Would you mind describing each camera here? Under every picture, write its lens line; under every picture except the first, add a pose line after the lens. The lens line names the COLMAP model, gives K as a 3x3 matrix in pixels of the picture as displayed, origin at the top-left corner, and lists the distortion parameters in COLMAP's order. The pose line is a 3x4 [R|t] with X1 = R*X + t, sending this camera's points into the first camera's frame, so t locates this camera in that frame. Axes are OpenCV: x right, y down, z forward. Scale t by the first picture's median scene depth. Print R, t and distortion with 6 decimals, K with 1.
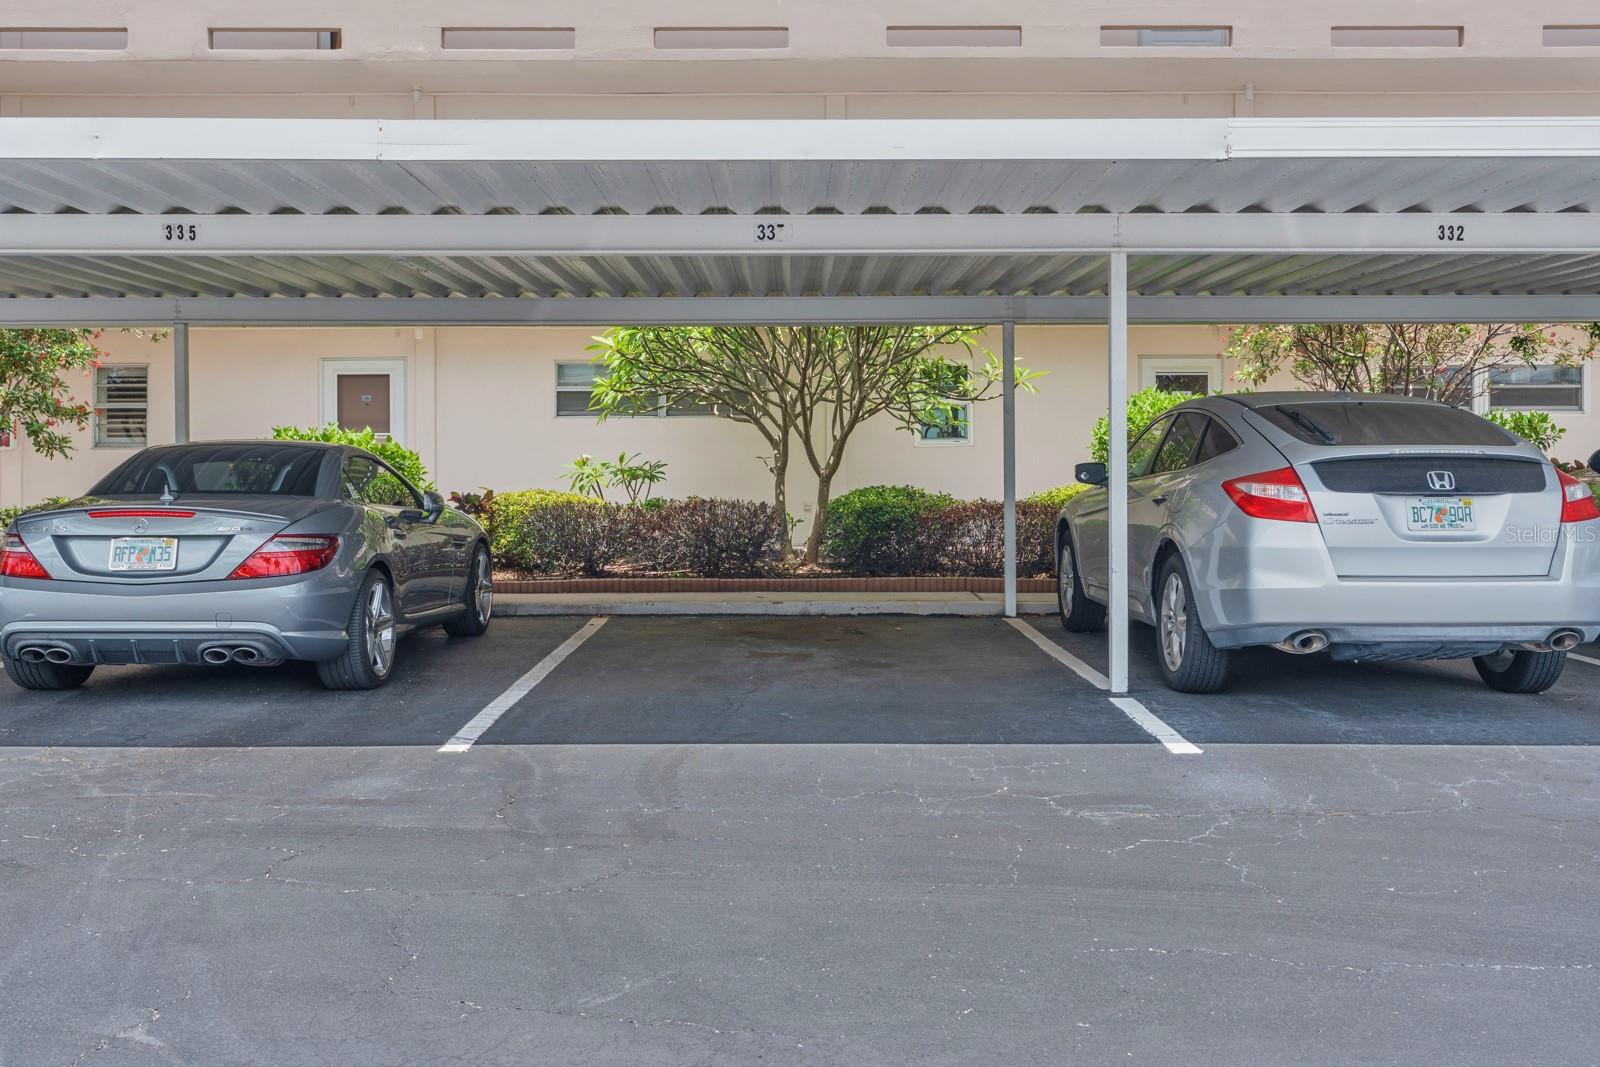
lens RADIAL K [[1601.5, 0, 799.9], [0, 1601.5, 529.7], [0, 0, 1]] dist [0.009612, 0.000000]
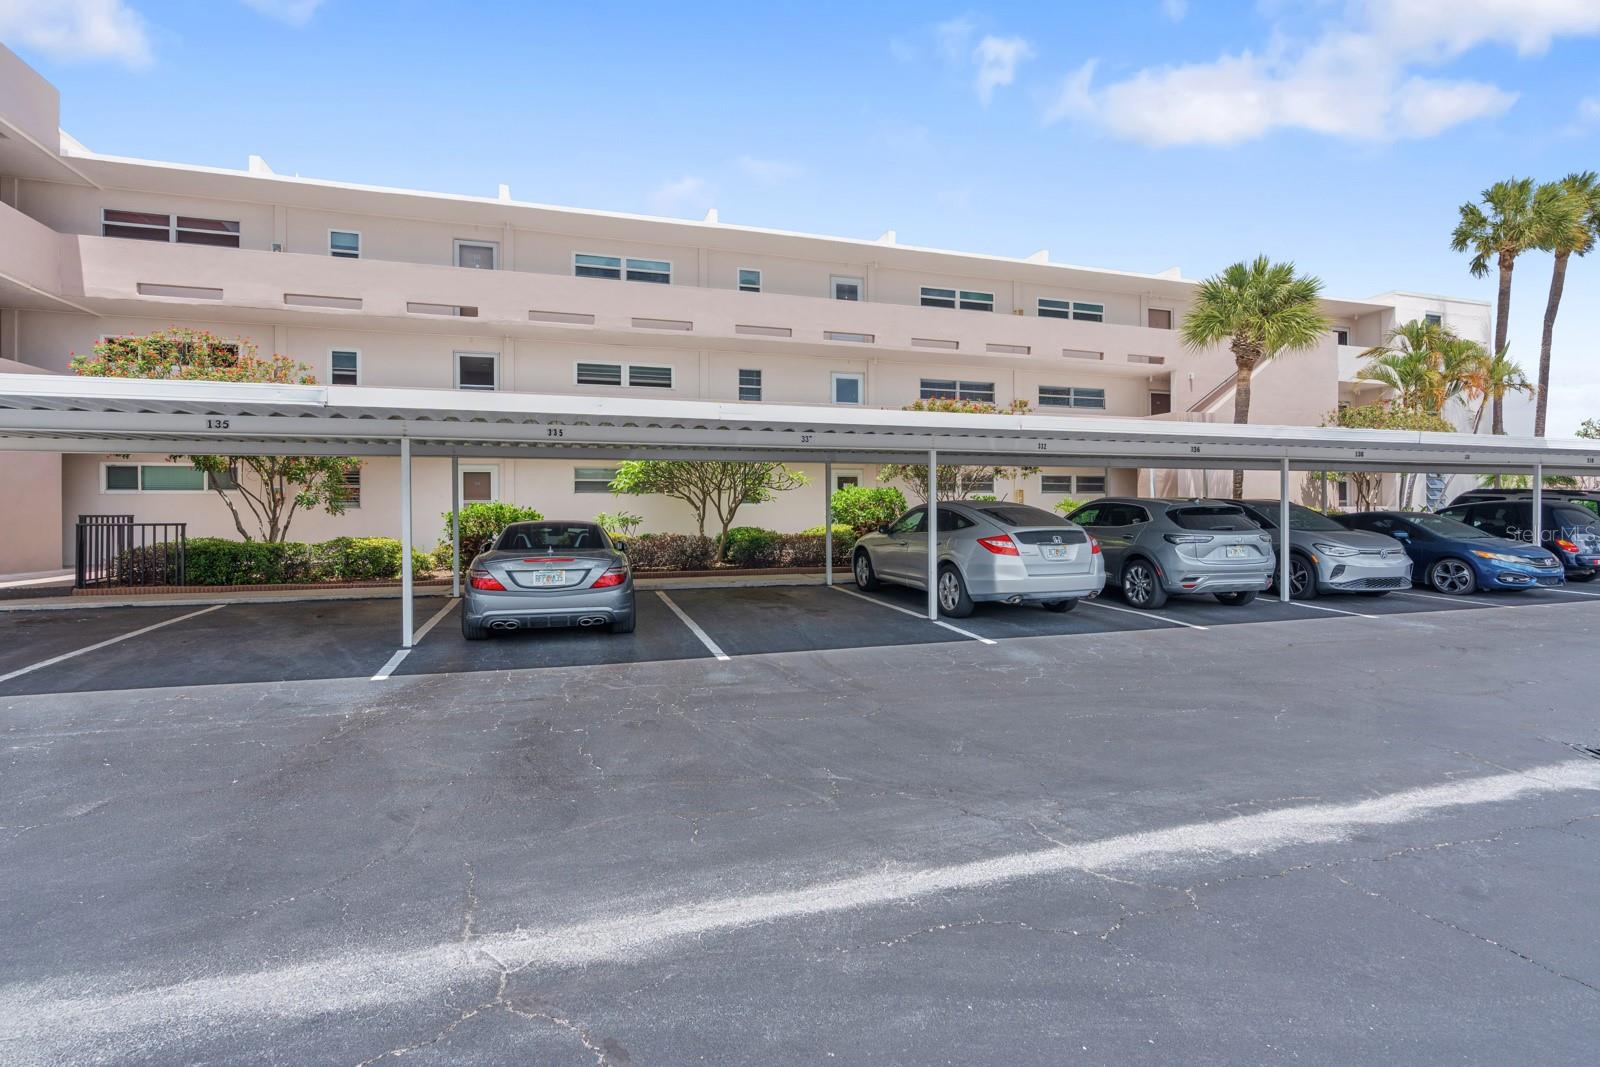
lens RADIAL K [[741.3, 0, 800.3], [0, 741.3, 532.3], [0, 0, 1]] dist [-0.000363, 0.000922]
pose [[0.954011, -0.010977, 0.299569, -0.382633], [0.009034, 0.999928, 0.007871, -0.053340], [-0.299634, -0.004803, 0.954042, -0.088099]]
